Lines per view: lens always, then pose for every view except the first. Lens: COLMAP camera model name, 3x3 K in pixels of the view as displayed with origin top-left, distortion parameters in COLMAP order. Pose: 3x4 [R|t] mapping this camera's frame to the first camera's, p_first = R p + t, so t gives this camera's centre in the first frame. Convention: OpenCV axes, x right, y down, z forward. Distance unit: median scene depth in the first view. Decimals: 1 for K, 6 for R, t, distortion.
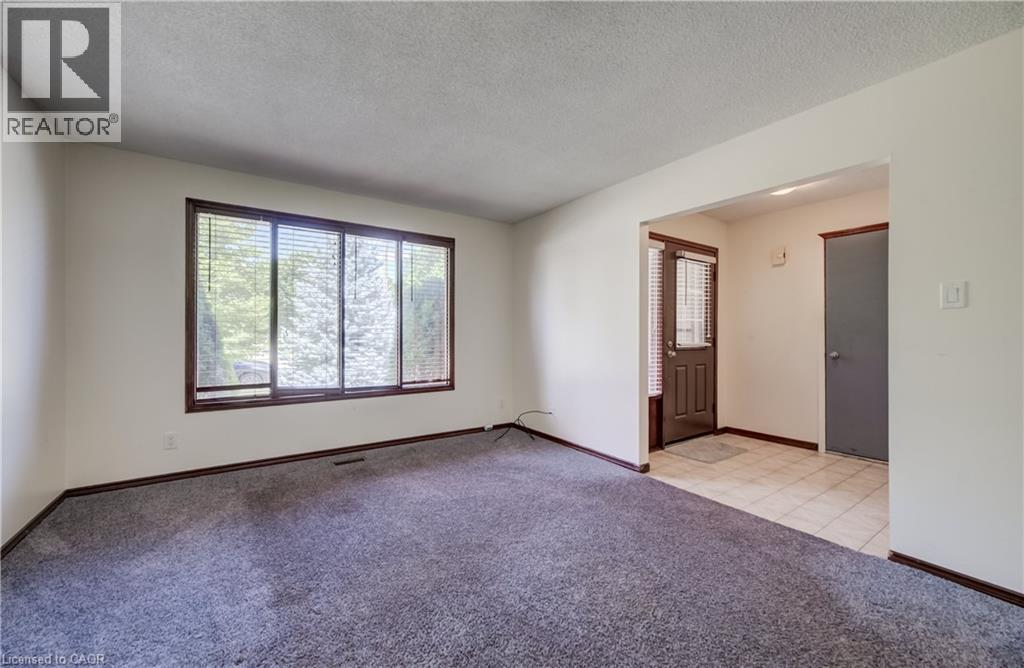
lens RADIAL K [[402.9, 0, 513.7], [0, 402.9, 331.6], [0, 0, 1]] dist [-0.000216, 0.000406]
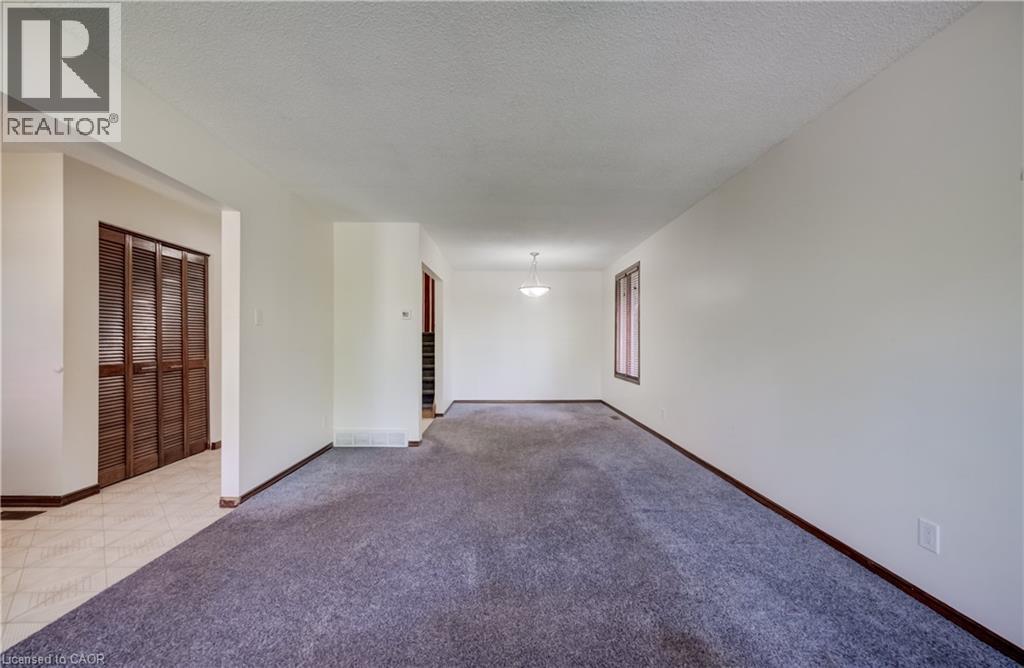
lens RADIAL K [[402.9, 0, 513.7], [0, 402.9, 331.6], [0, 0, 1]] dist [-0.000216, 0.000406]
pose [[-0.828498, 0.005576, 0.559965, -0.613553], [-0.004285, 0.999858, -0.016296, -0.007880], [-0.559976, -0.015900, -0.828356, 1.584663]]
